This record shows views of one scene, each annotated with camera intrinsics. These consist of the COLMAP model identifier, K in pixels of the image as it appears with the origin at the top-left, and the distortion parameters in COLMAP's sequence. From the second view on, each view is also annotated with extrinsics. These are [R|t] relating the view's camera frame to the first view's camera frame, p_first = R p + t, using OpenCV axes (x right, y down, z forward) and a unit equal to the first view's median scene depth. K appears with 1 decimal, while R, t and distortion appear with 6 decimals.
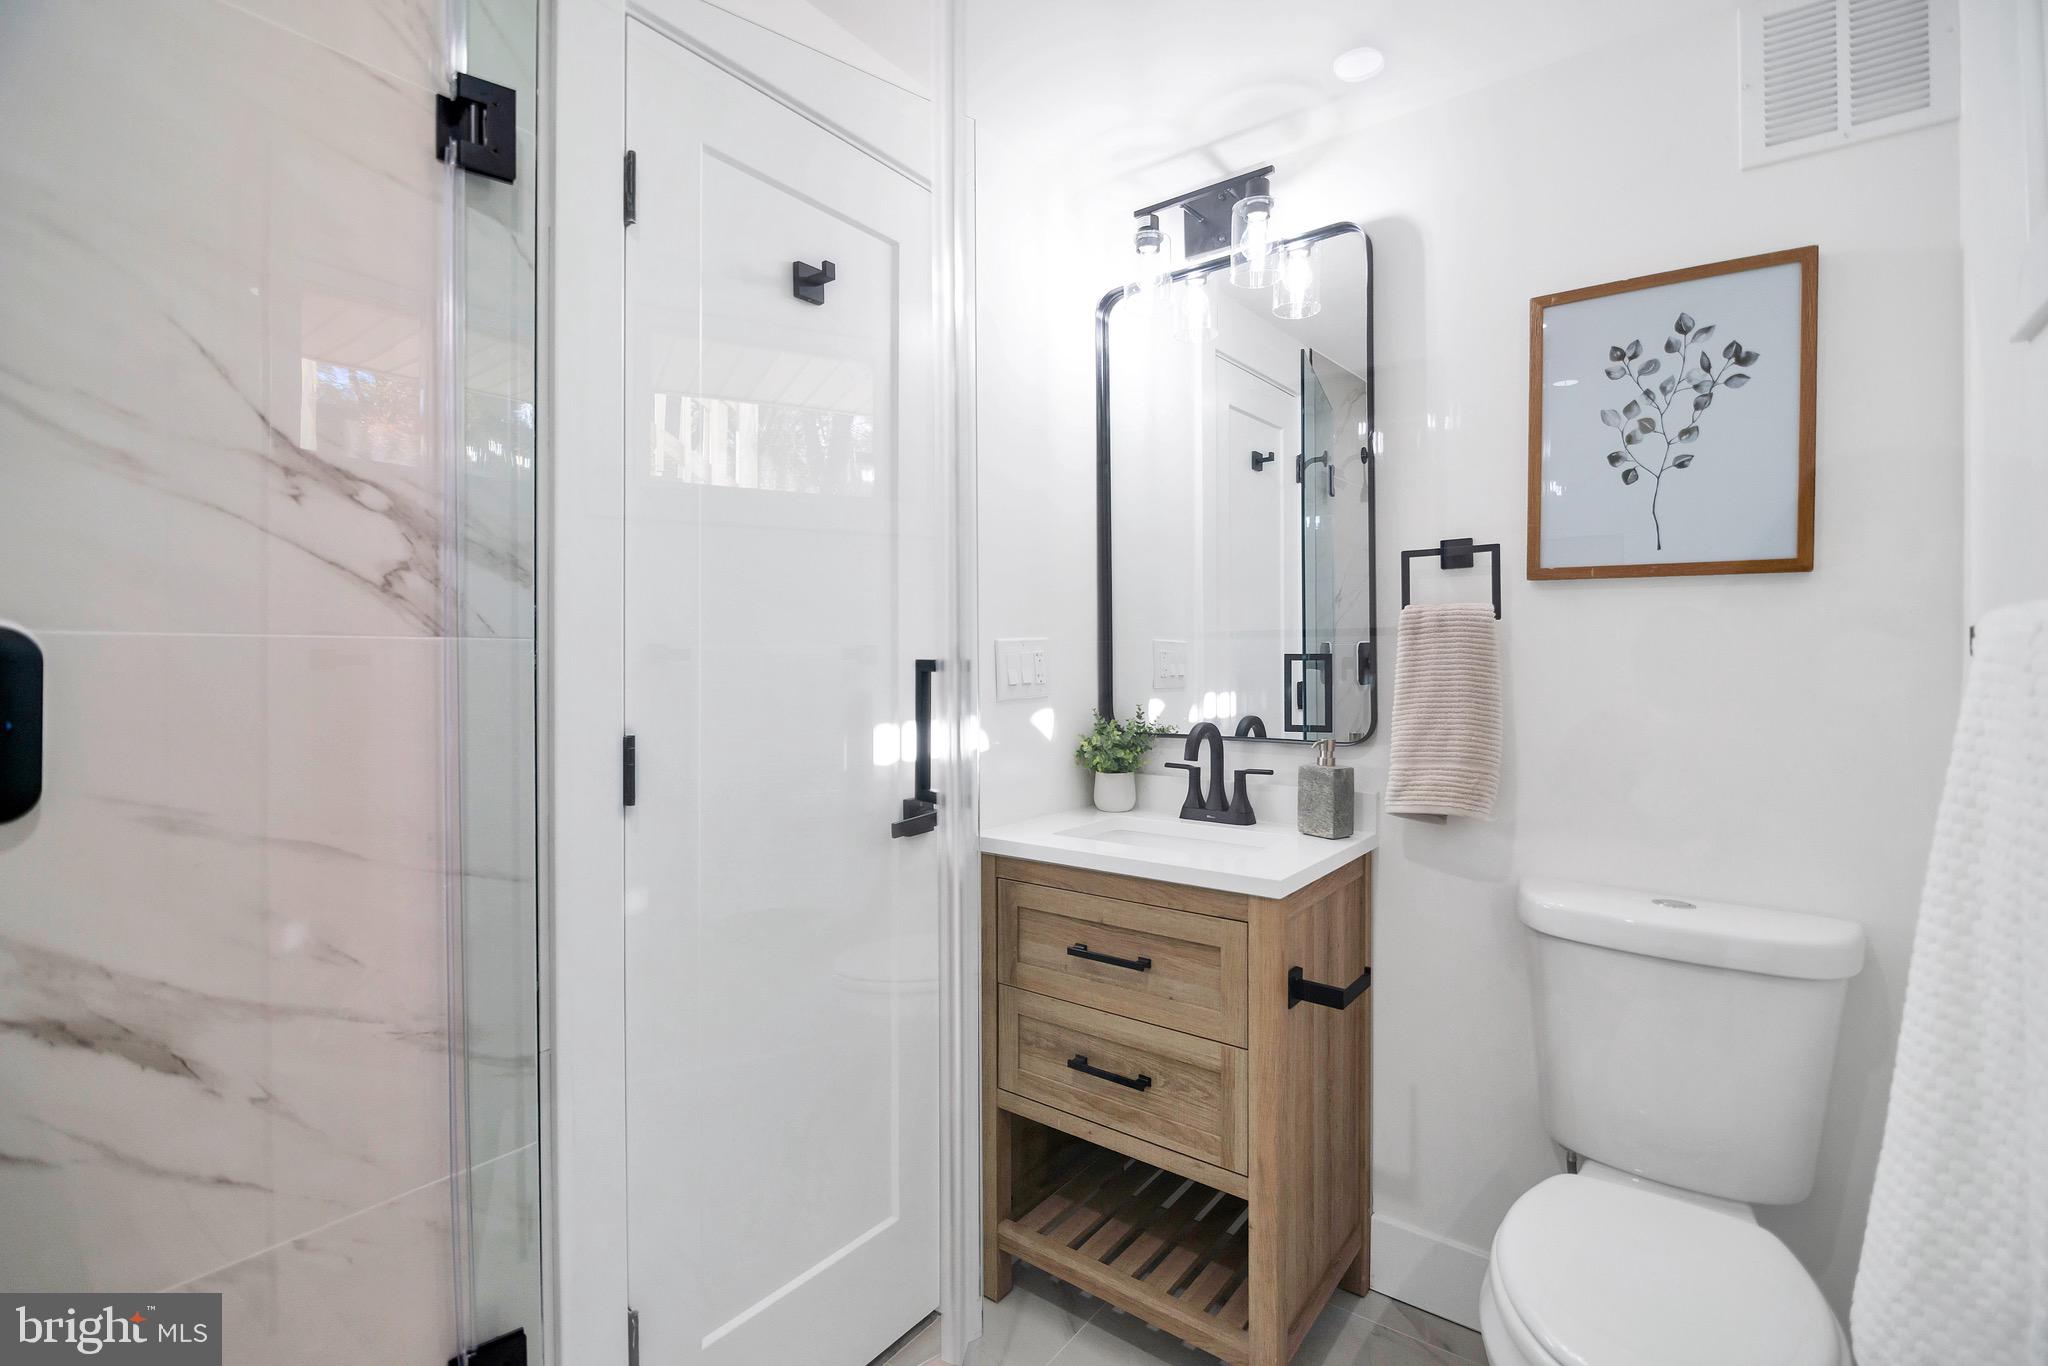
lens RADIAL K [[920.3, 0, 1023.2], [0, 920.3, 673.7], [0, 0, 1]] dist [-0.018665, -0.001054]
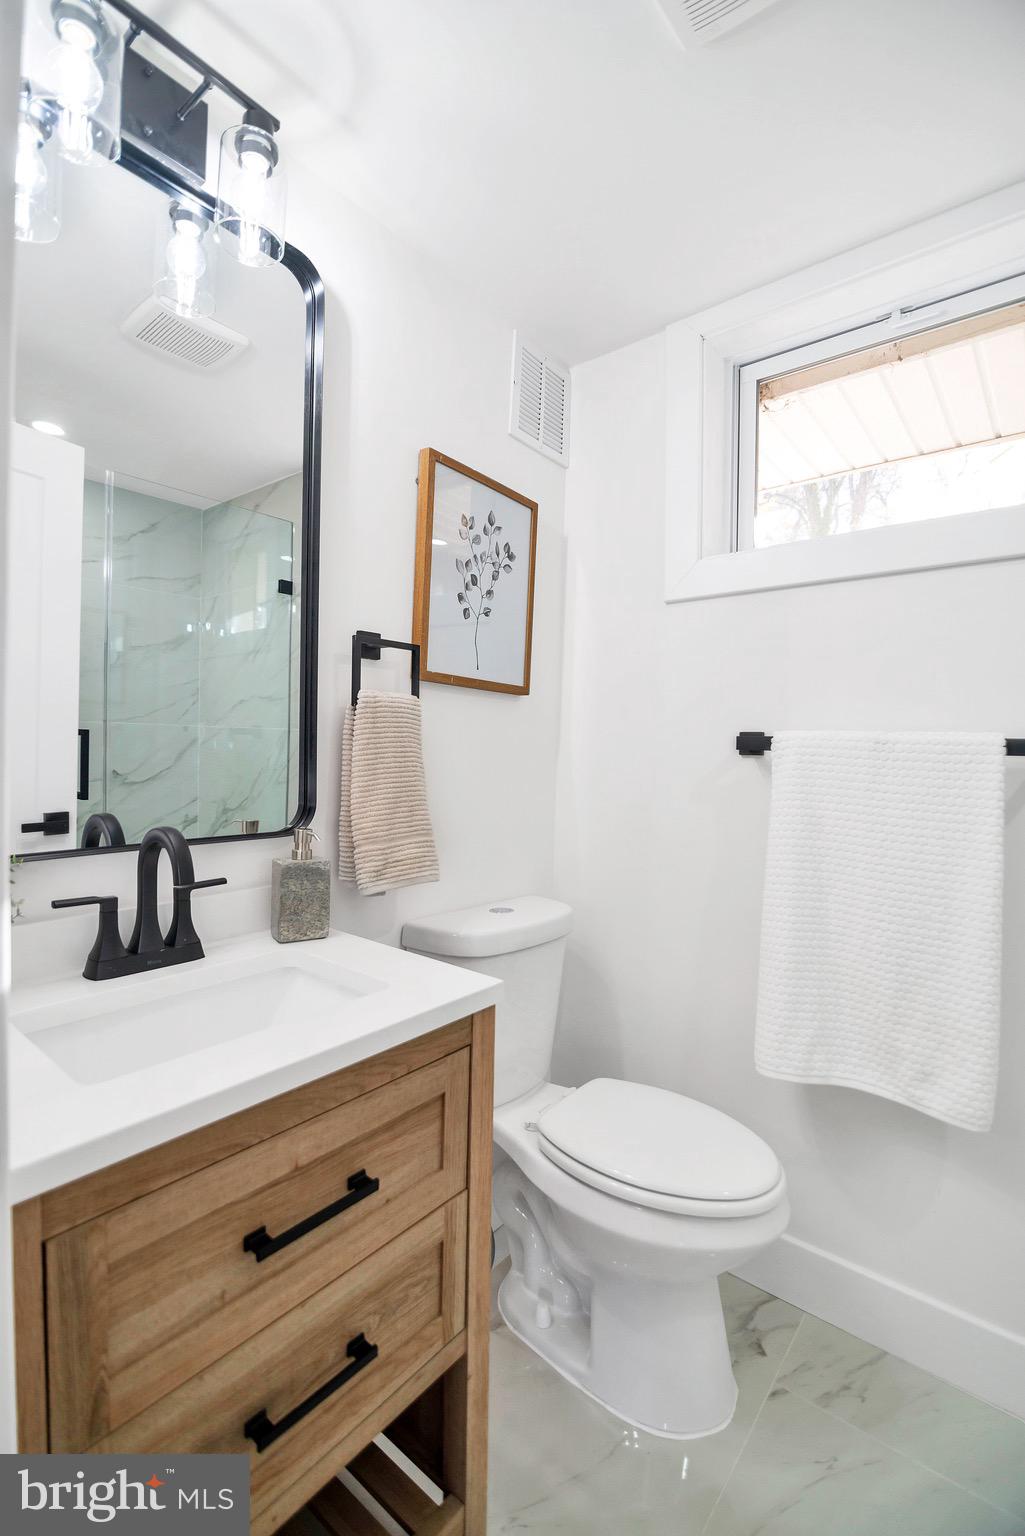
lens RADIAL K [[690.2, 0, 512.4], [0, 690.2, 763.6], [0, 0, 1]] dist [-0.018665, -0.001054]
pose [[0.023885, -0.022461, 0.999462, -0.390823], [-0.011949, 0.999670, 0.022751, -0.013030], [-0.999643, -0.012486, 0.023608, 0.916407]]
